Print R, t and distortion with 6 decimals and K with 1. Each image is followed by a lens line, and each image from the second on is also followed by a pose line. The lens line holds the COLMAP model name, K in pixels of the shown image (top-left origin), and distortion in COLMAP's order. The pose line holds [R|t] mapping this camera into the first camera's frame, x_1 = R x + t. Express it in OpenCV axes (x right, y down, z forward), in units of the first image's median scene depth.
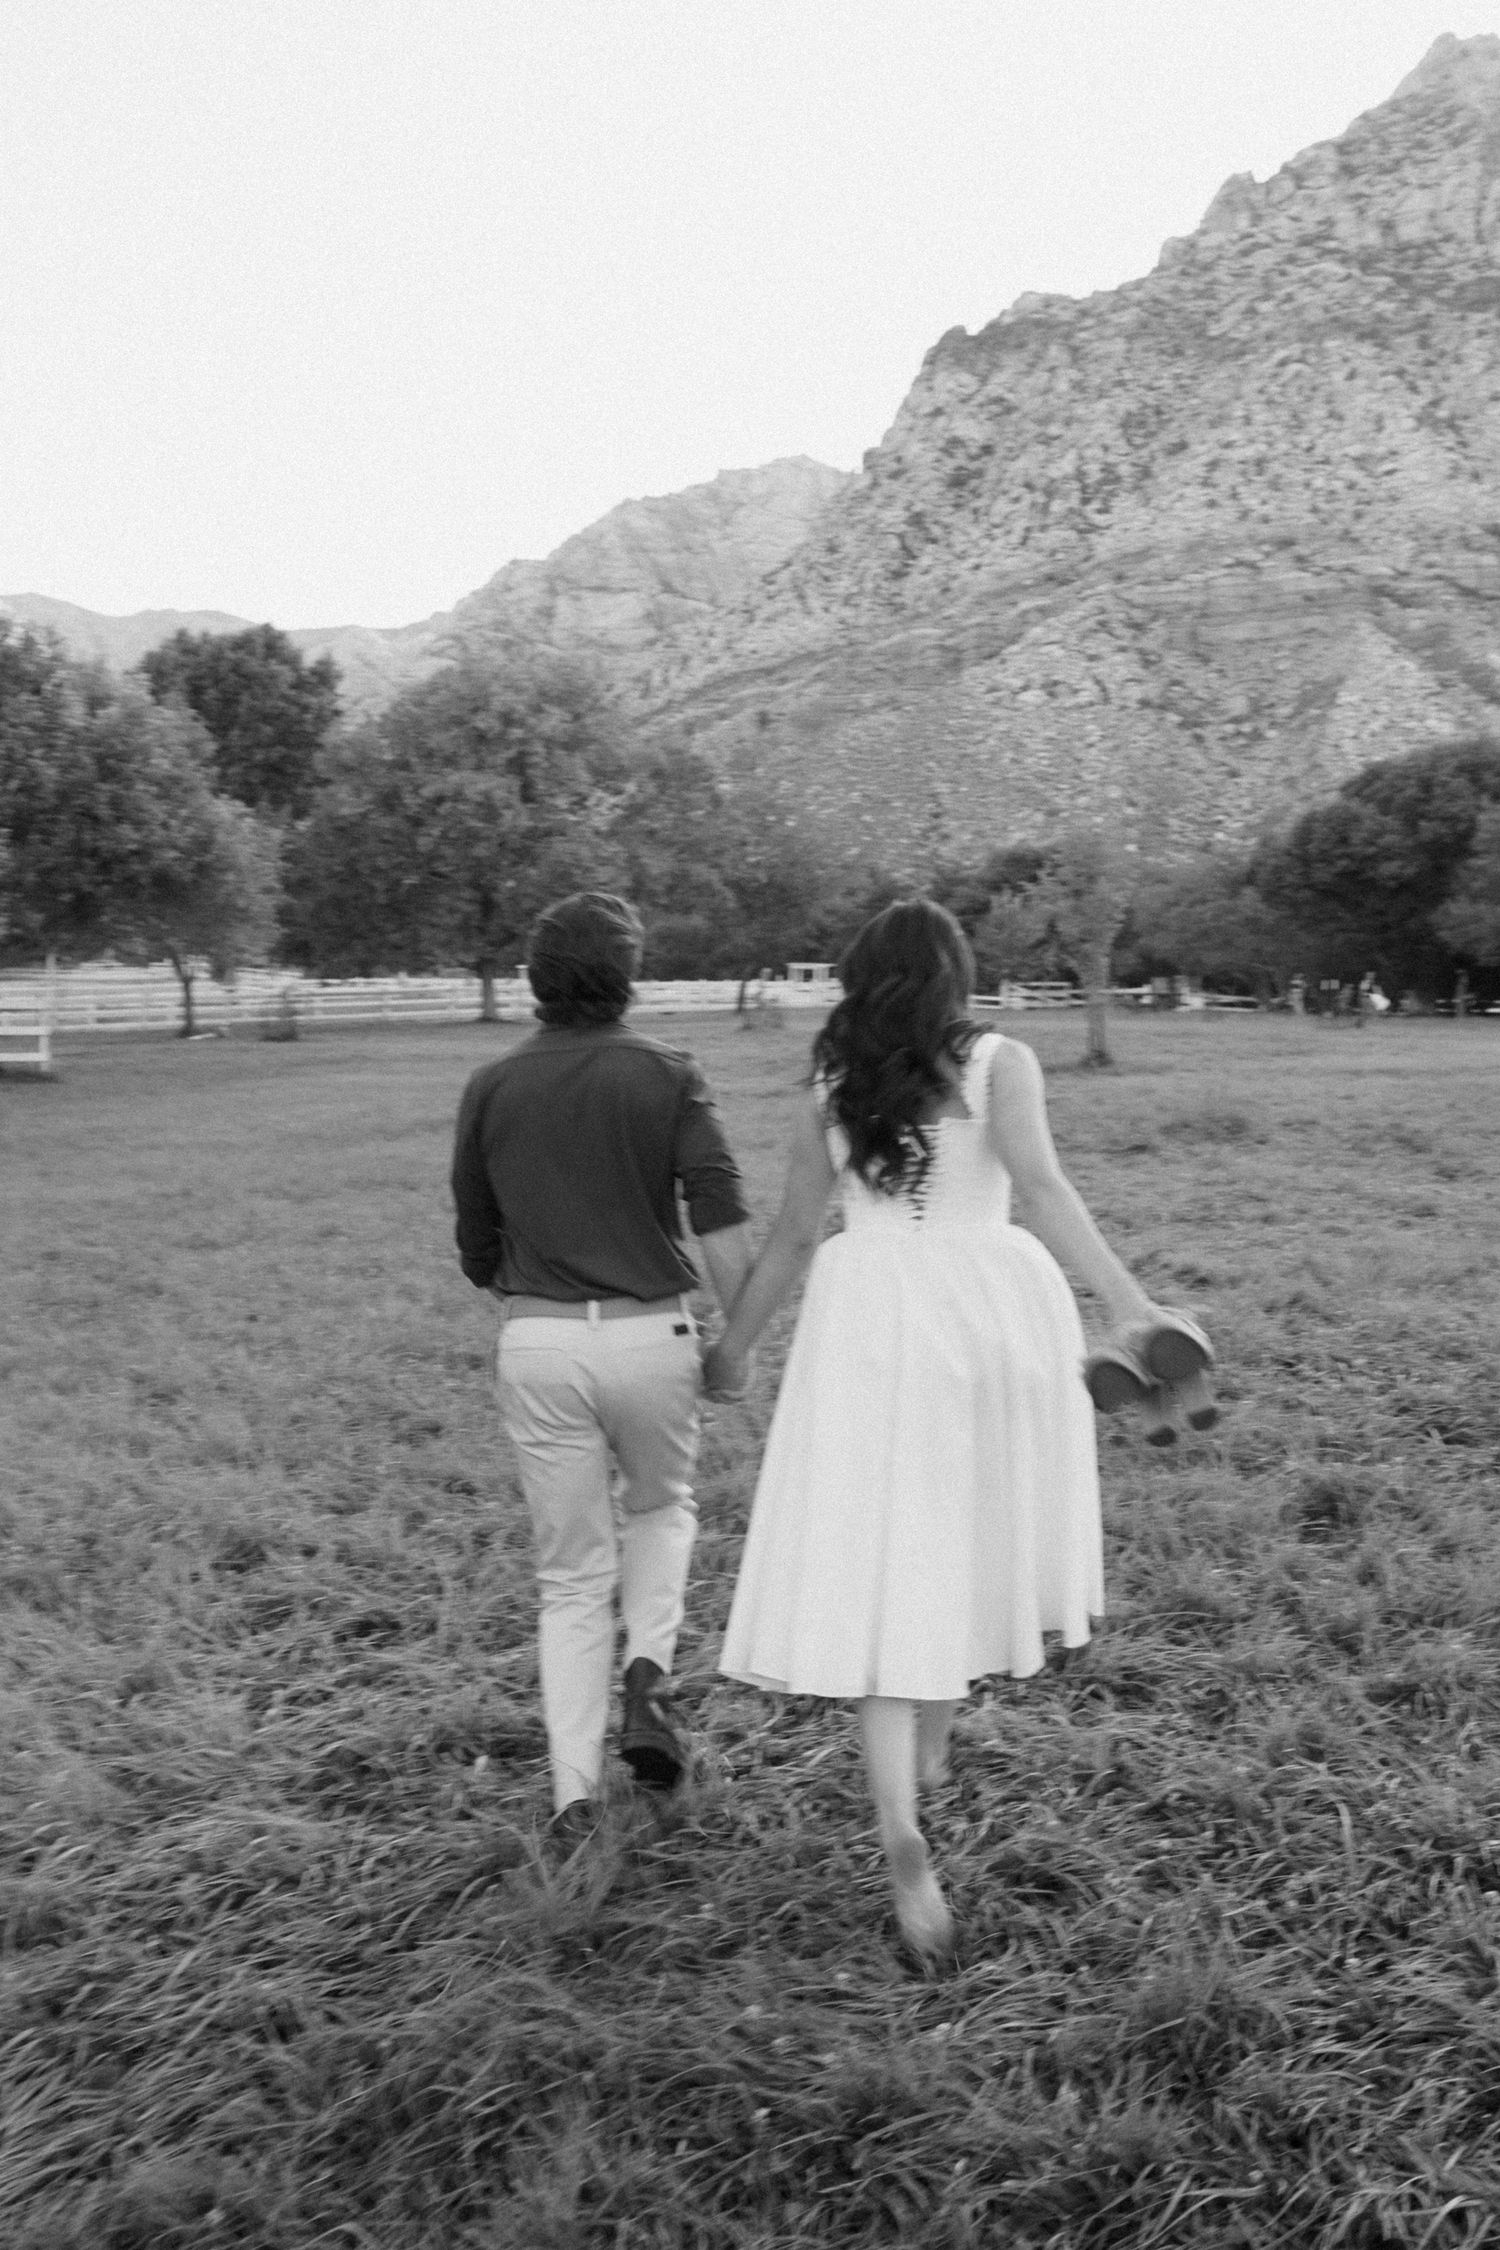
lens RADIAL K [[2110.8, 0, 752.5], [0, 2110.8, 1174.9], [0, 0, 1]] dist [-0.008754, 0.055878]
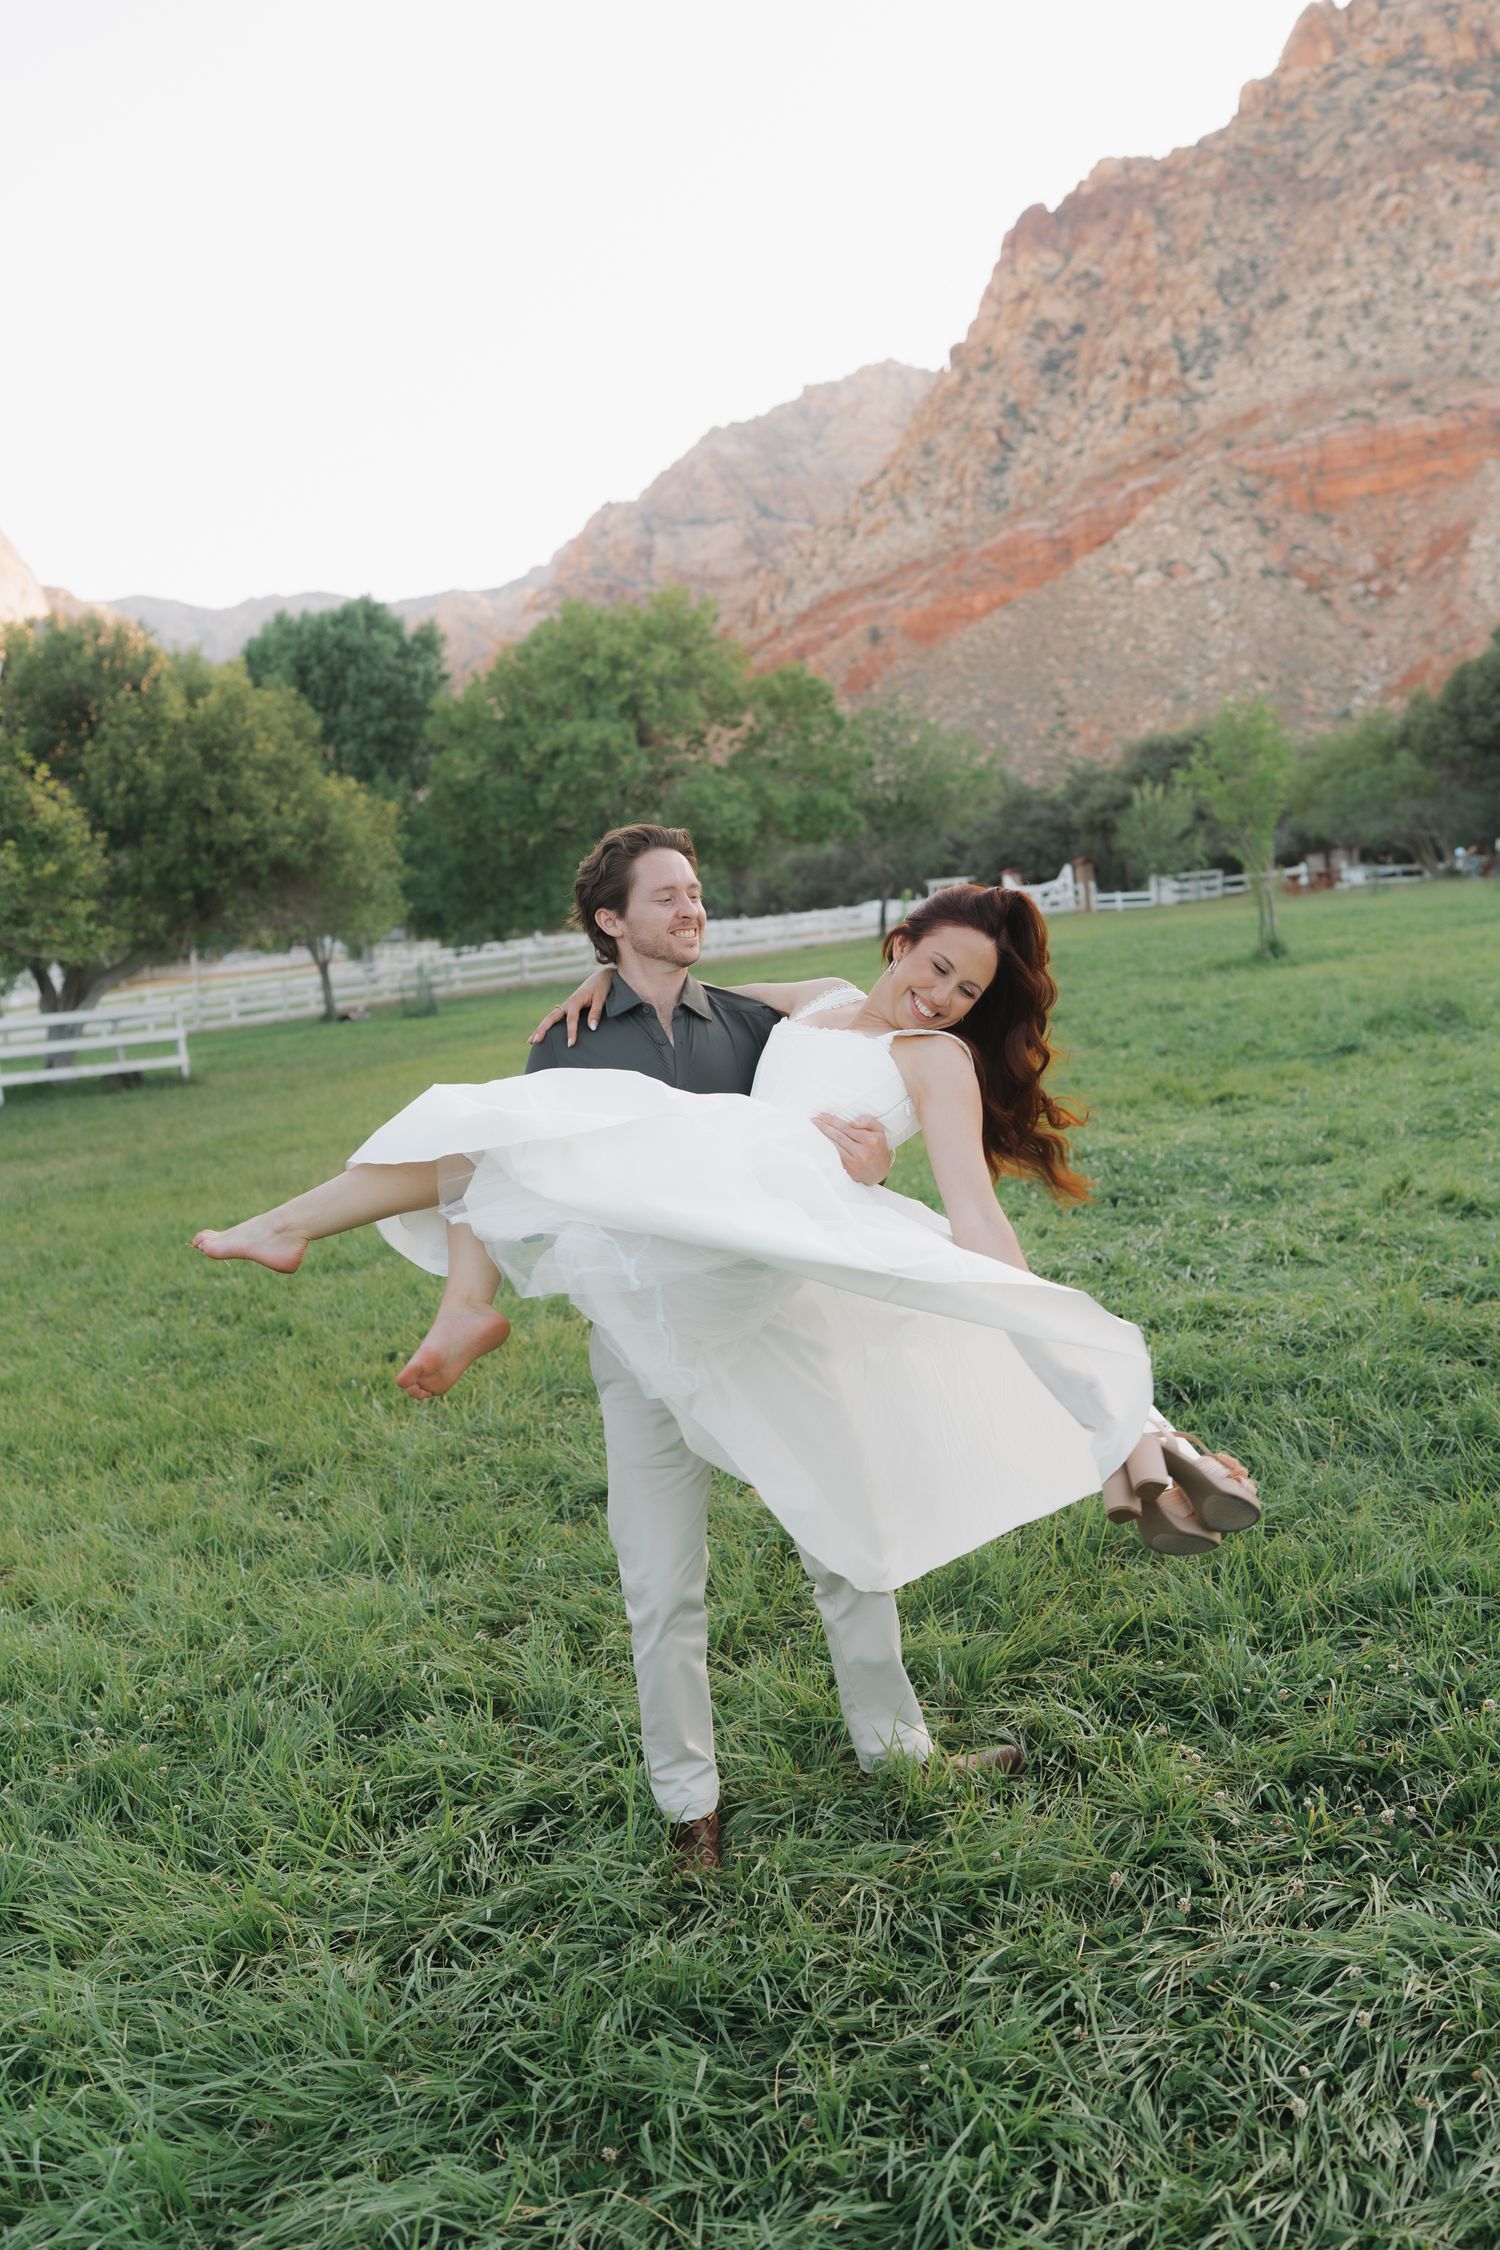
lens RADIAL K [[2110.8, 0, 752.5], [0, 2110.8, 1174.9], [0, 0, 1]] dist [-0.008754, 0.055878]
pose [[0.992375, -0.096871, -0.076203, -0.000867], [0.099382, 0.994601, 0.029865, -0.001537], [0.072899, -0.037211, 0.996645, 0.010306]]
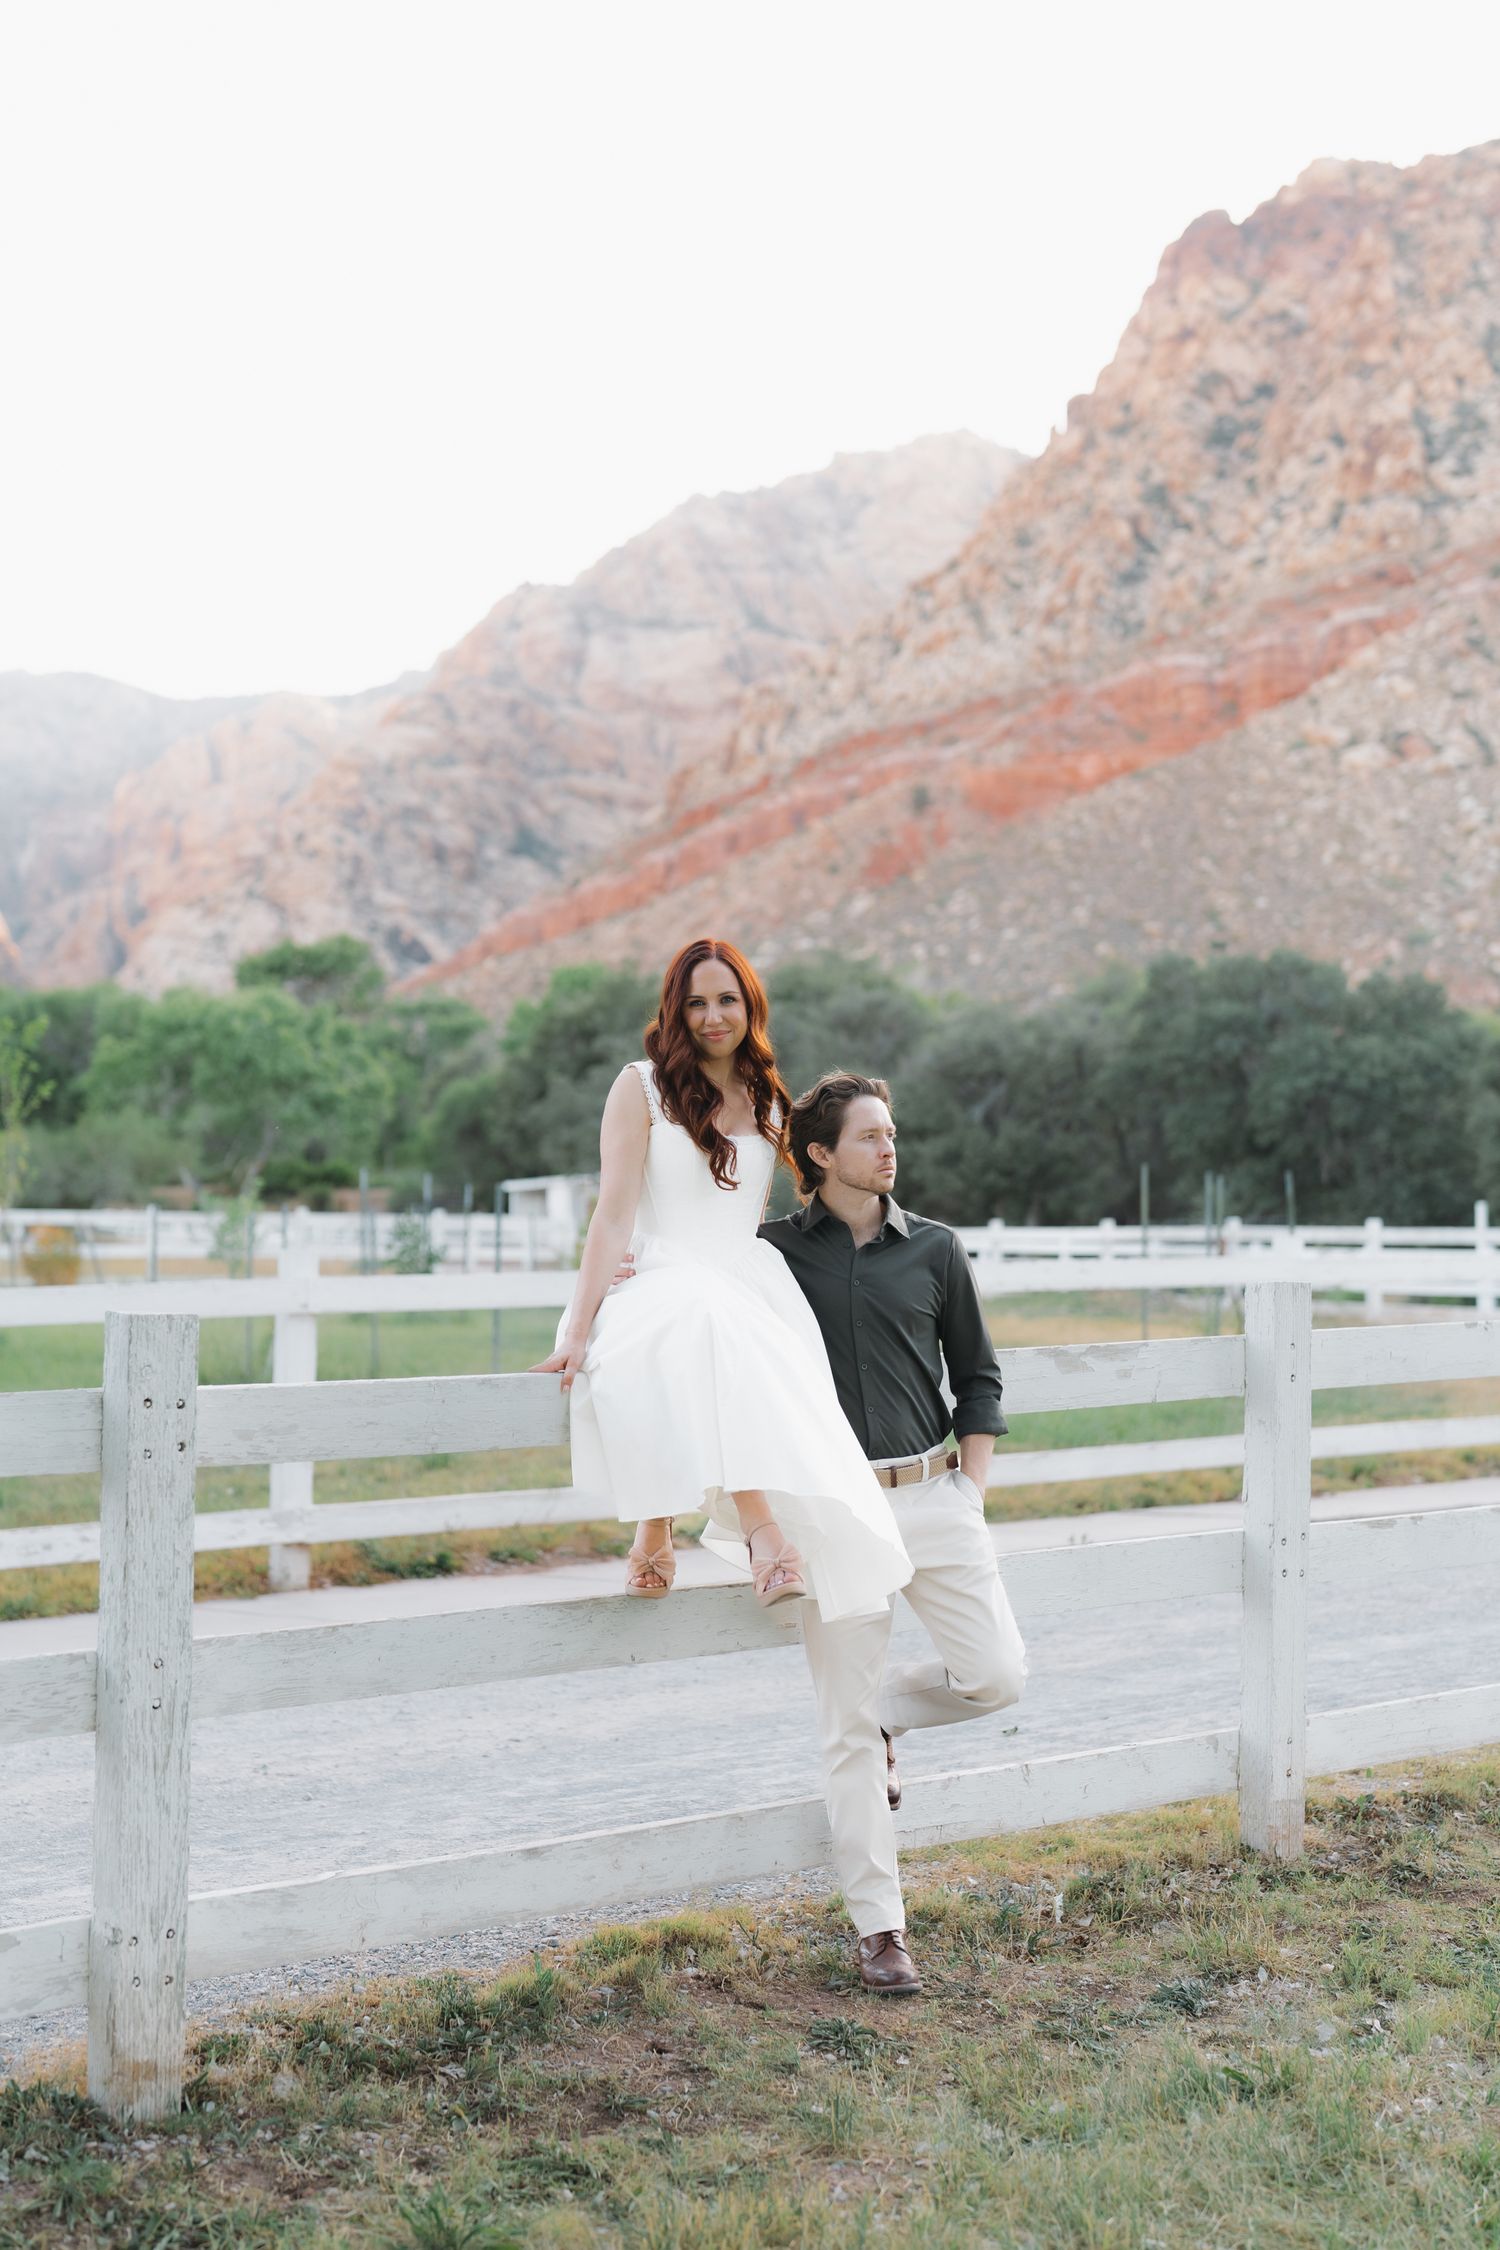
lens RADIAL K [[2792.2, 0, 750.0], [0, 2792.2, 1125.0], [0, 0, 1]] dist [-0.089543, 0.406688]
pose [[0.999484, -0.000453, -0.032117, -0.019315], [-0.003503, 0.992400, -0.123006, -0.020931], [0.031929, 0.123055, 0.991886, 0.206321]]
